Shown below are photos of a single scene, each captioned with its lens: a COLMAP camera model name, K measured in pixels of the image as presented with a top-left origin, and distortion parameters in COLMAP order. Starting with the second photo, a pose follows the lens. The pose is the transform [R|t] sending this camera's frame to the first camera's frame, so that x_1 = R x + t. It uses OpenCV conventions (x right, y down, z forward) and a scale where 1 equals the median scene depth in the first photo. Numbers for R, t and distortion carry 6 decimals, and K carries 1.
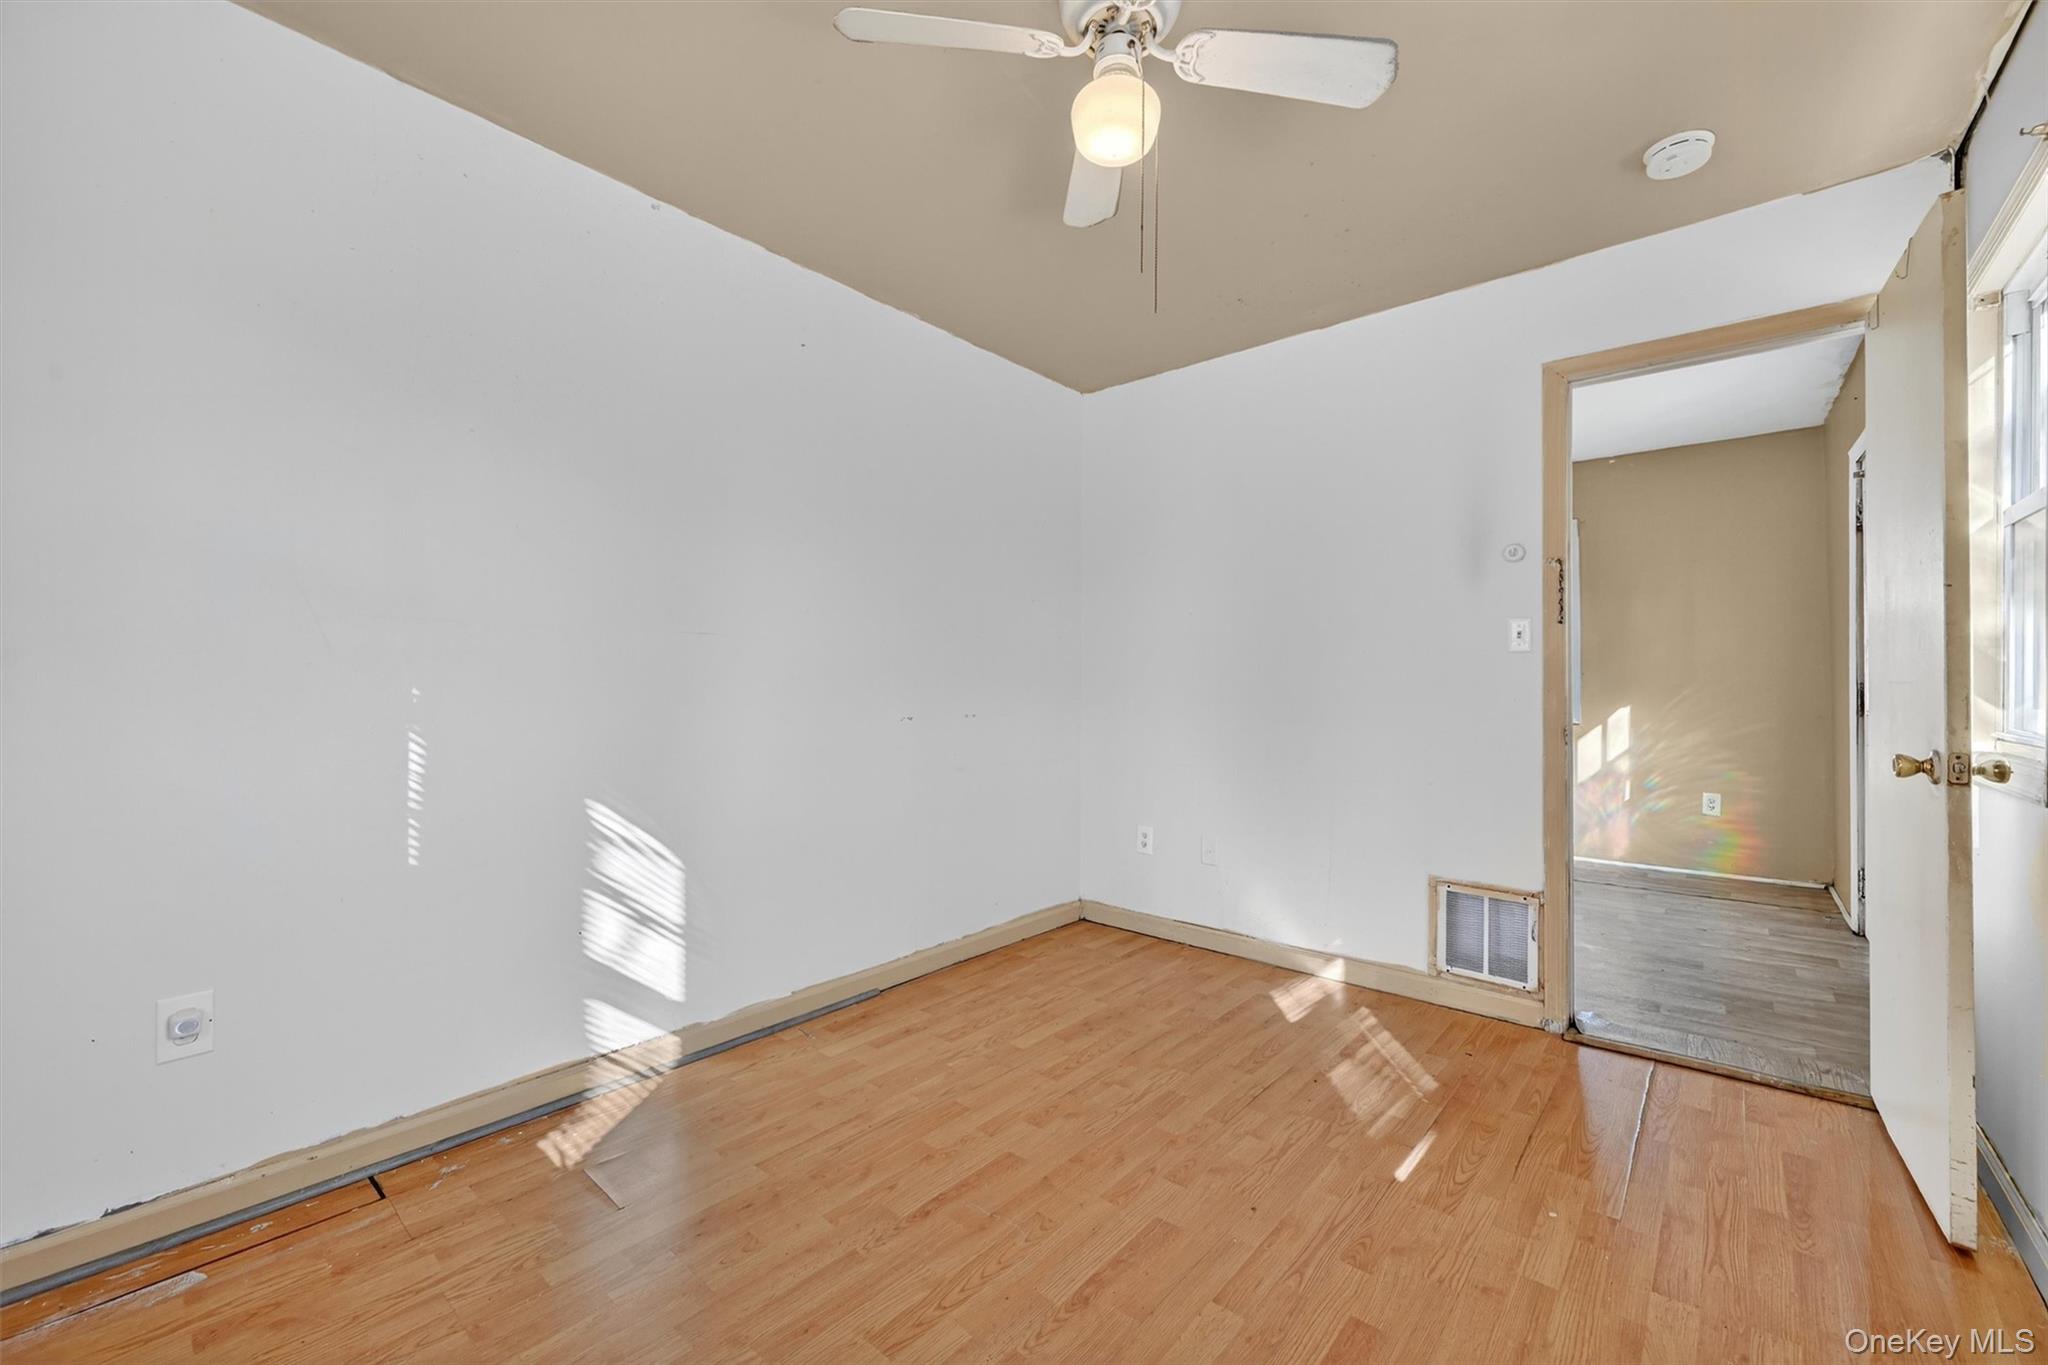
lens RADIAL K [[834.2, 0, 1026.7], [0, 834.2, 674.4], [0, 0, 1]] dist [-0.000090, -0.000059]
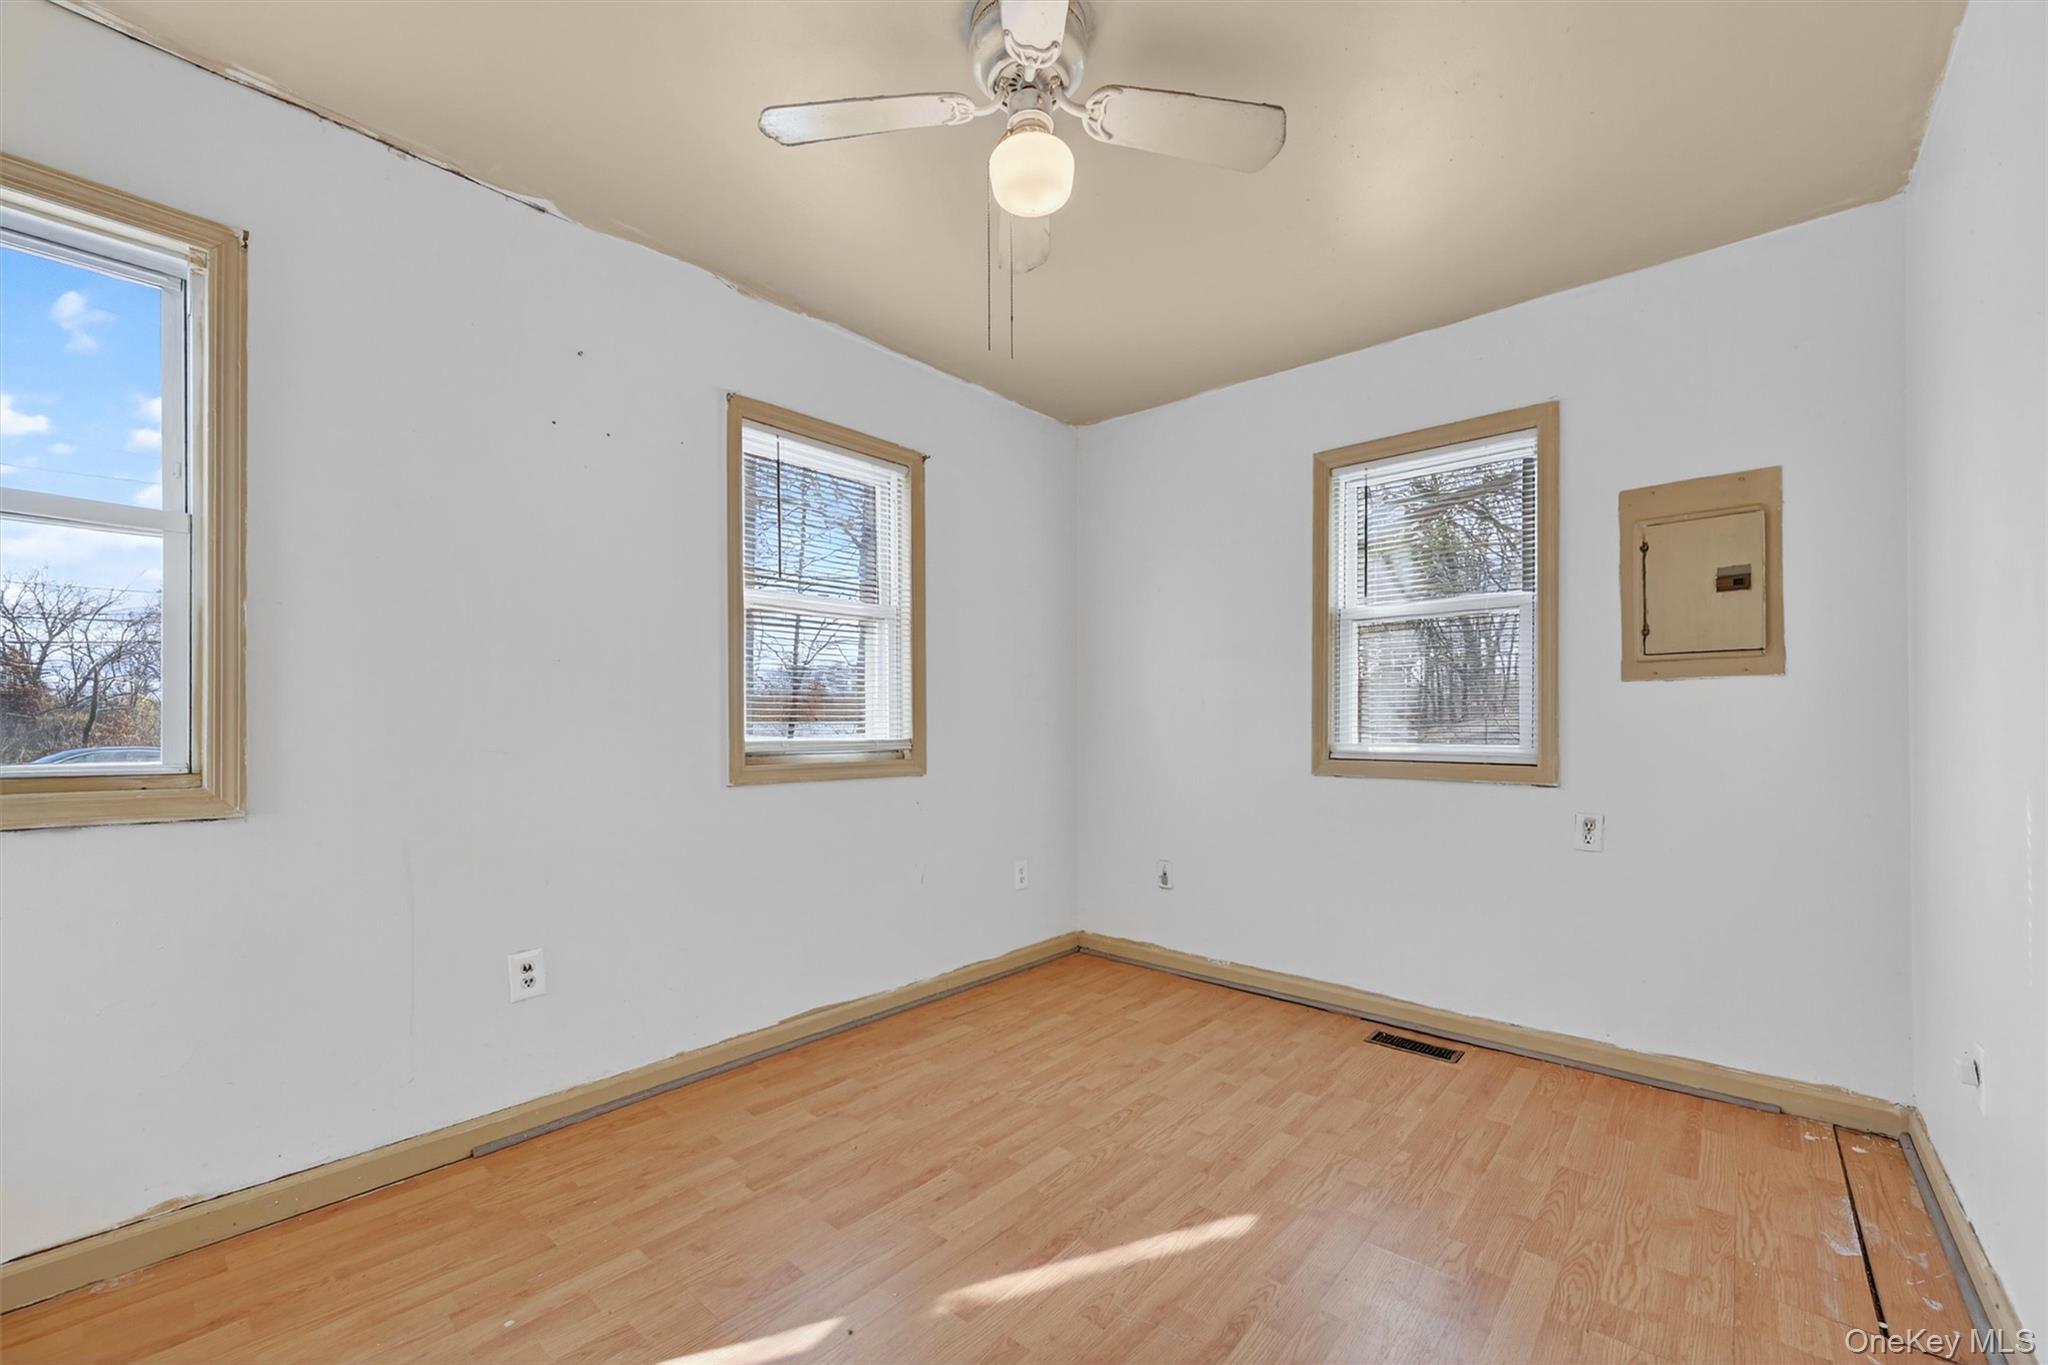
lens RADIAL K [[813.9, 0, 1026.3], [0, 813.9, 731.1], [0, 0, 1]] dist [-0.000344, -0.000158]
pose [[-0.999940, -0.007883, 0.007606, 0.062687], [-0.007918, 0.999958, -0.004598, 0.020831], [-0.007570, -0.004658, -0.999960, 1.243668]]
